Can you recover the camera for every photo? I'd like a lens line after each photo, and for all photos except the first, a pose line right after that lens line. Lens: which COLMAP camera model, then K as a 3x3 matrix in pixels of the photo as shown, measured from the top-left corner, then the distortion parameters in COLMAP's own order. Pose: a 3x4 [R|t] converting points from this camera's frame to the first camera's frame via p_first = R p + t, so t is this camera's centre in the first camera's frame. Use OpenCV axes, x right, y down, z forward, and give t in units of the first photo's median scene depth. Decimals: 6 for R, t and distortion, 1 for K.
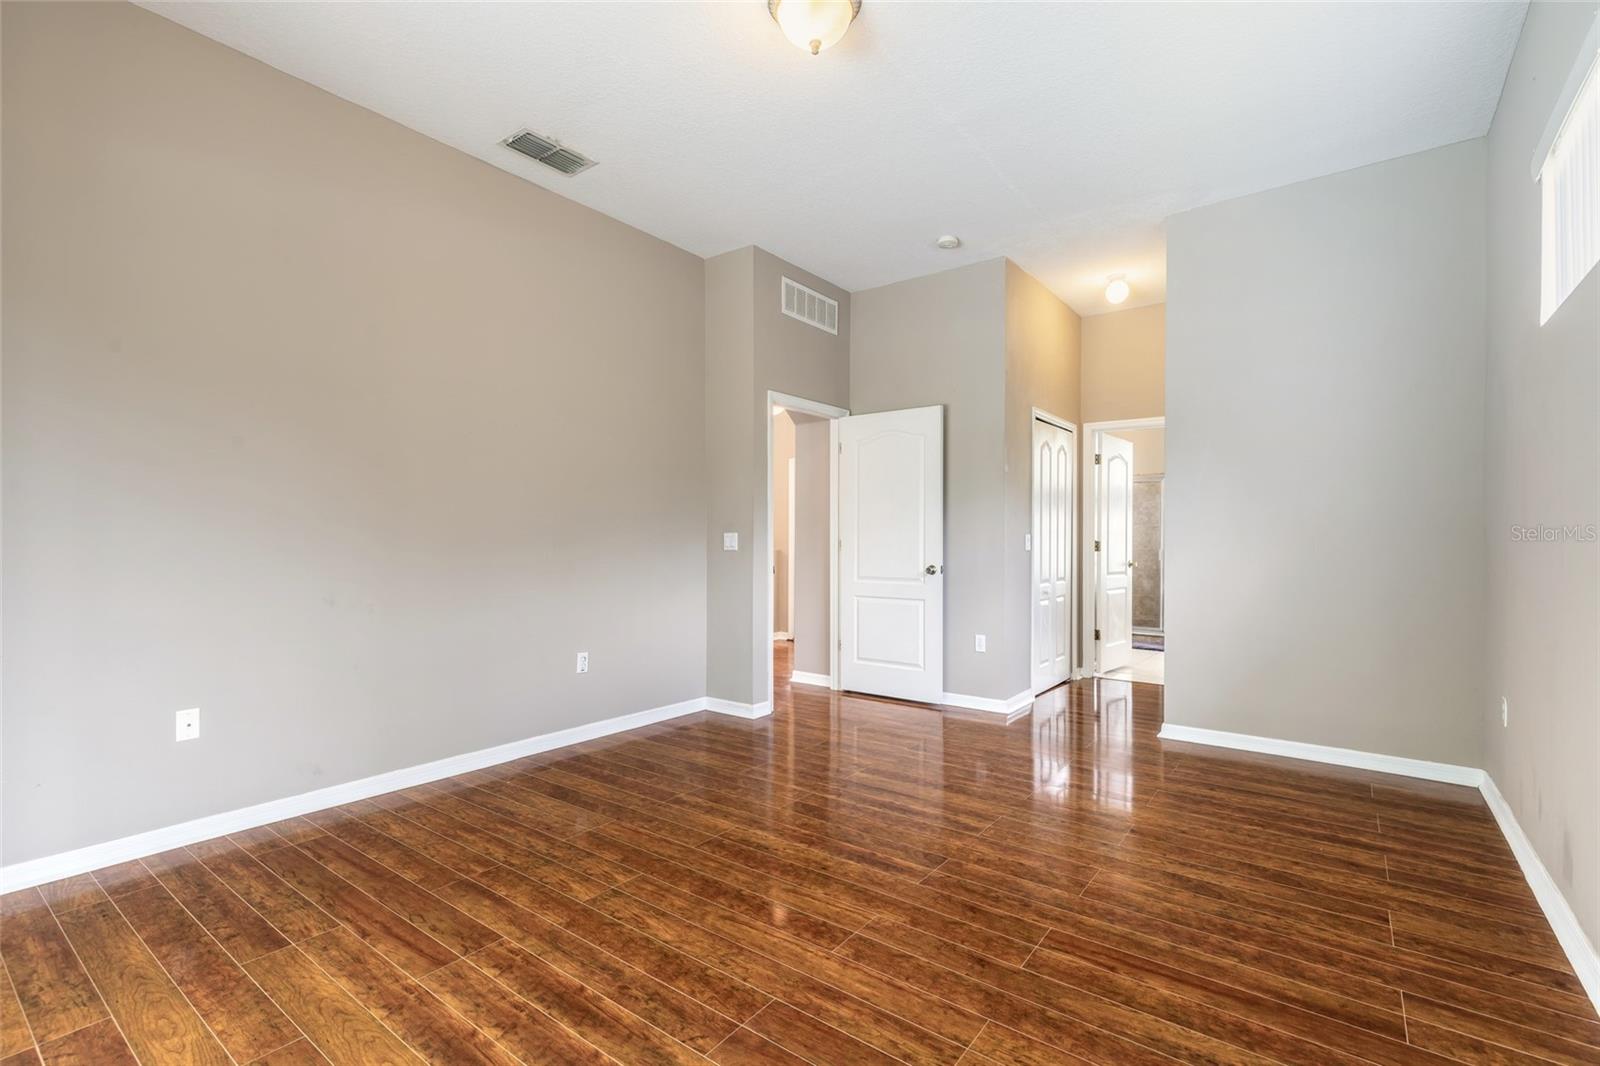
lens RADIAL K [[720.1, 0, 794.0], [0, 720.1, 539.9], [0, 0, 1]] dist [0.007187, -0.001468]
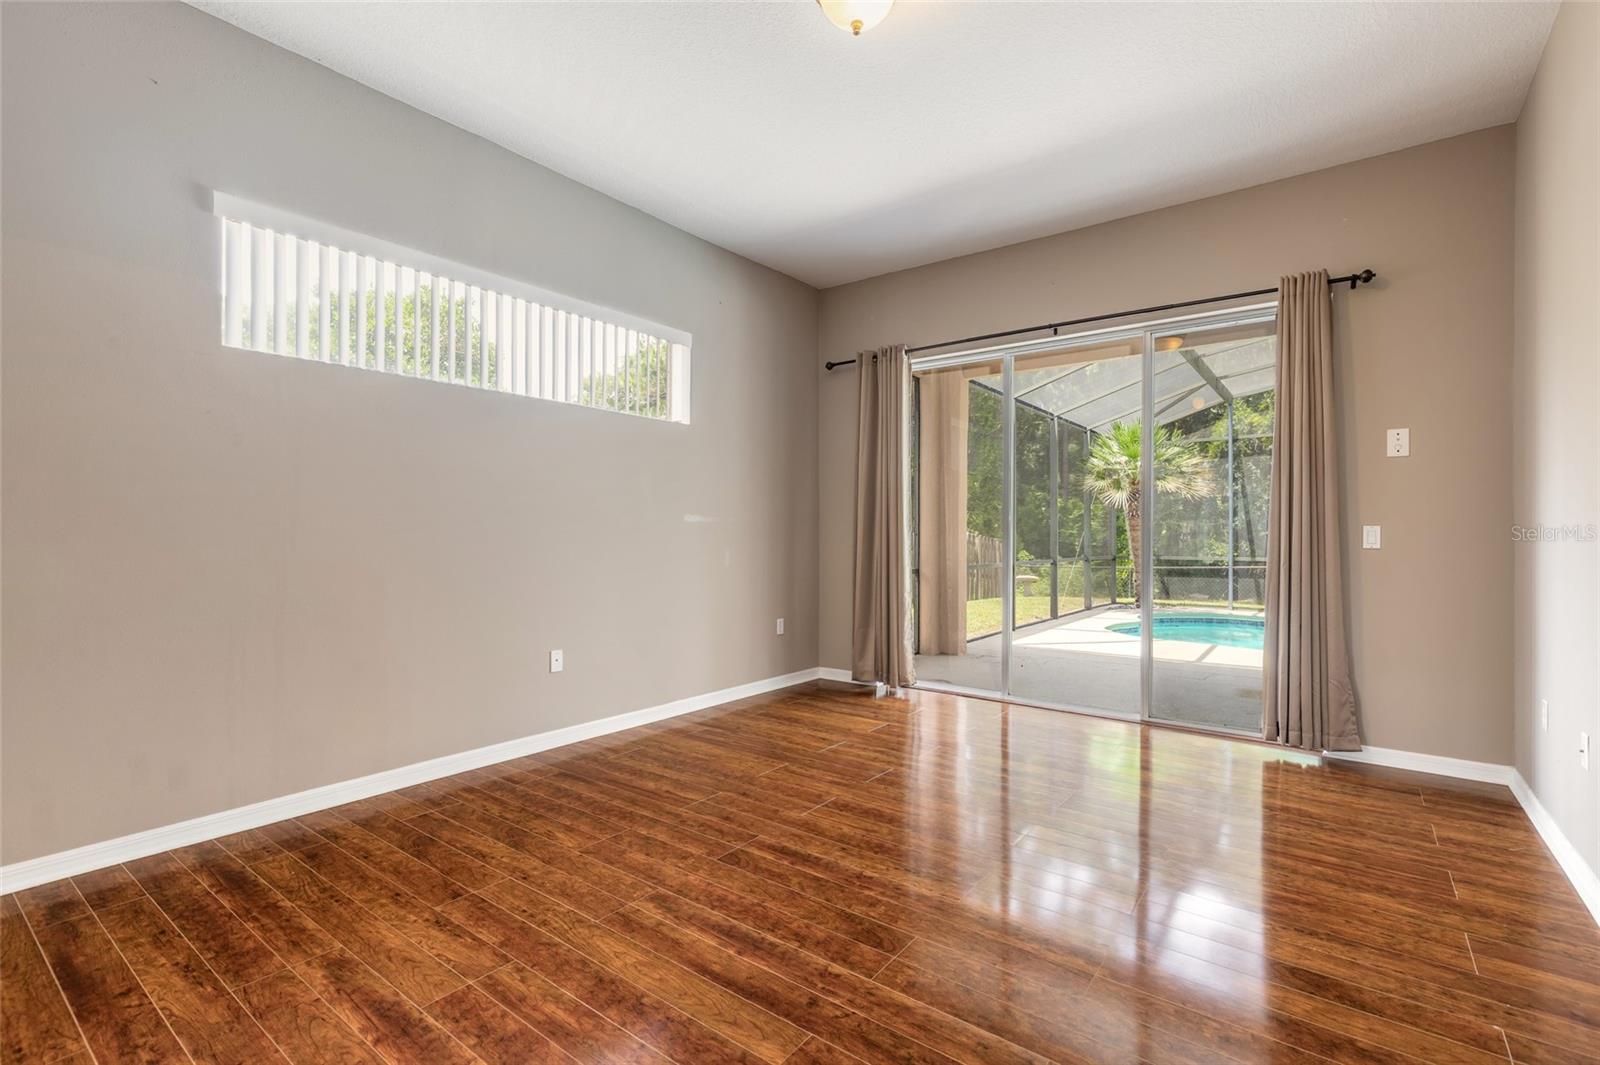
lens RADIAL K [[720.1, 0, 794.0], [0, 720.1, 539.4], [0, 0, 1]] dist [0.007187, -0.001468]
pose [[-0.999979, -0.005728, 0.003038, 0.113305], [-0.005730, 0.999983, -0.000776, 0.010038], [-0.003034, -0.000793, -0.999995, 2.049020]]
